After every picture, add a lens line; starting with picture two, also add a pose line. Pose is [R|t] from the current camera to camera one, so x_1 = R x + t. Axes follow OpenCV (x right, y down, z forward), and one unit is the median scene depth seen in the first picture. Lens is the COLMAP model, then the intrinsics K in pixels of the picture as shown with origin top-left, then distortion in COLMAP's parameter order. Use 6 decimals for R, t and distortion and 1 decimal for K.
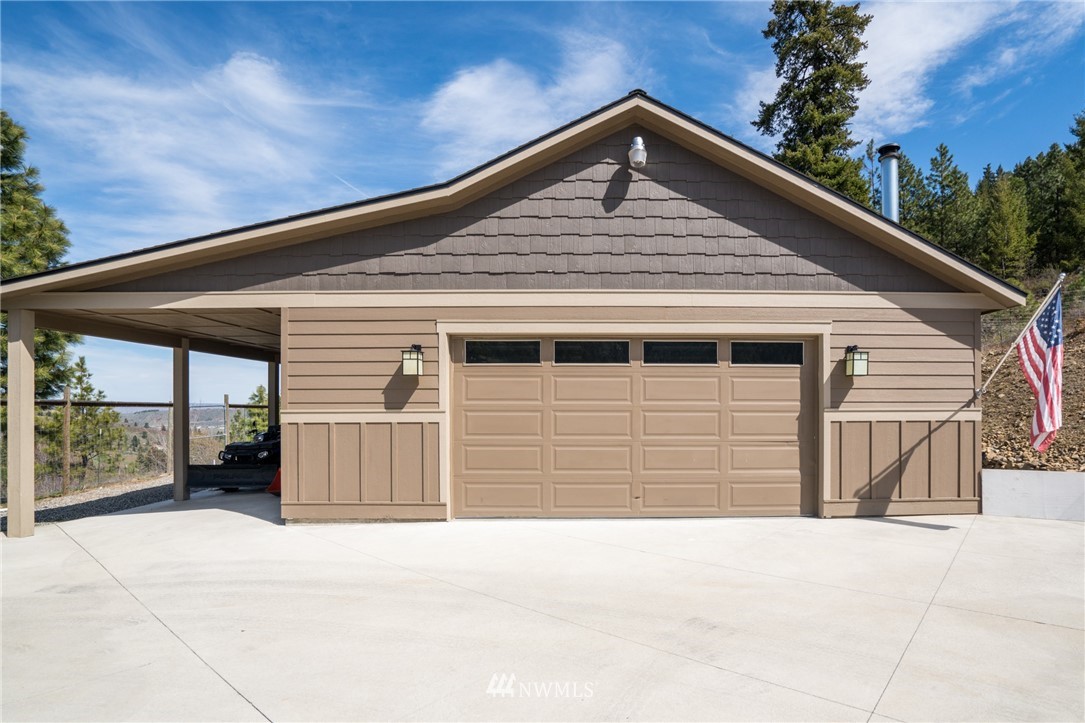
lens RADIAL K [[499.2, 0, 596.9], [0, 499.2, 411.0], [0, 0, 1]] dist [-0.001284, 0.004291]
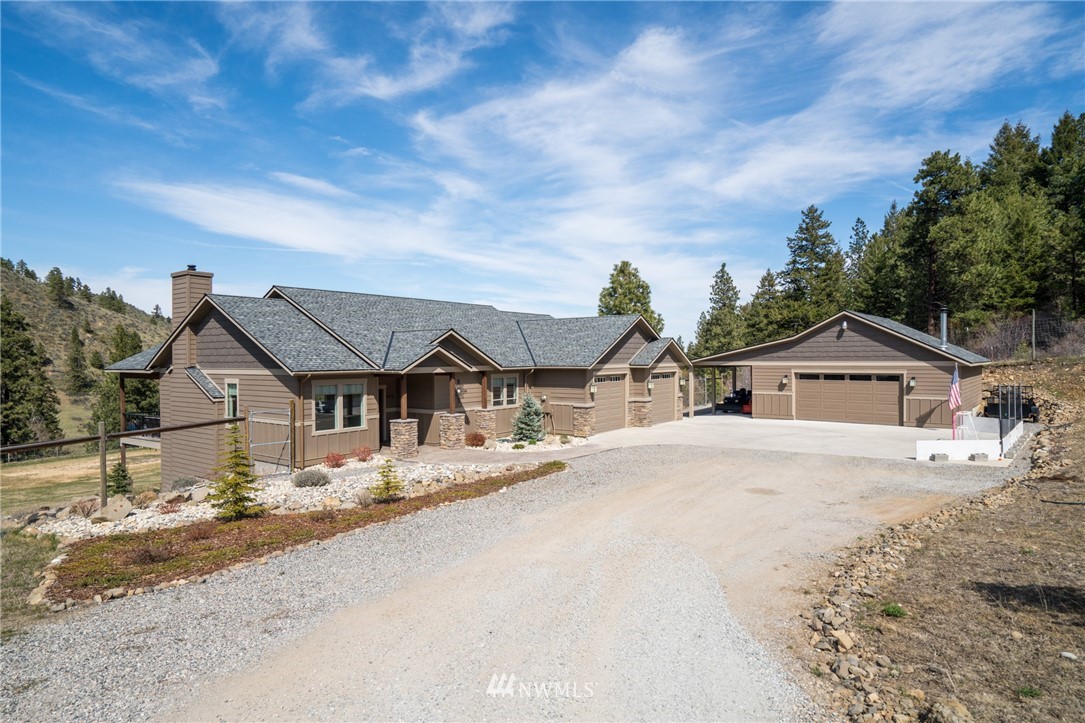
lens RADIAL K [[600.6, 0, 532.9], [0, 600.6, 365.5], [0, 0, 1]] dist [0.003167, 0.000729]
pose [[0.706116, 0.005047, -0.708078, 1.566246], [0.004770, 0.999918, 0.011884, -0.269370], [0.708080, -0.011769, 0.706034, -3.715500]]
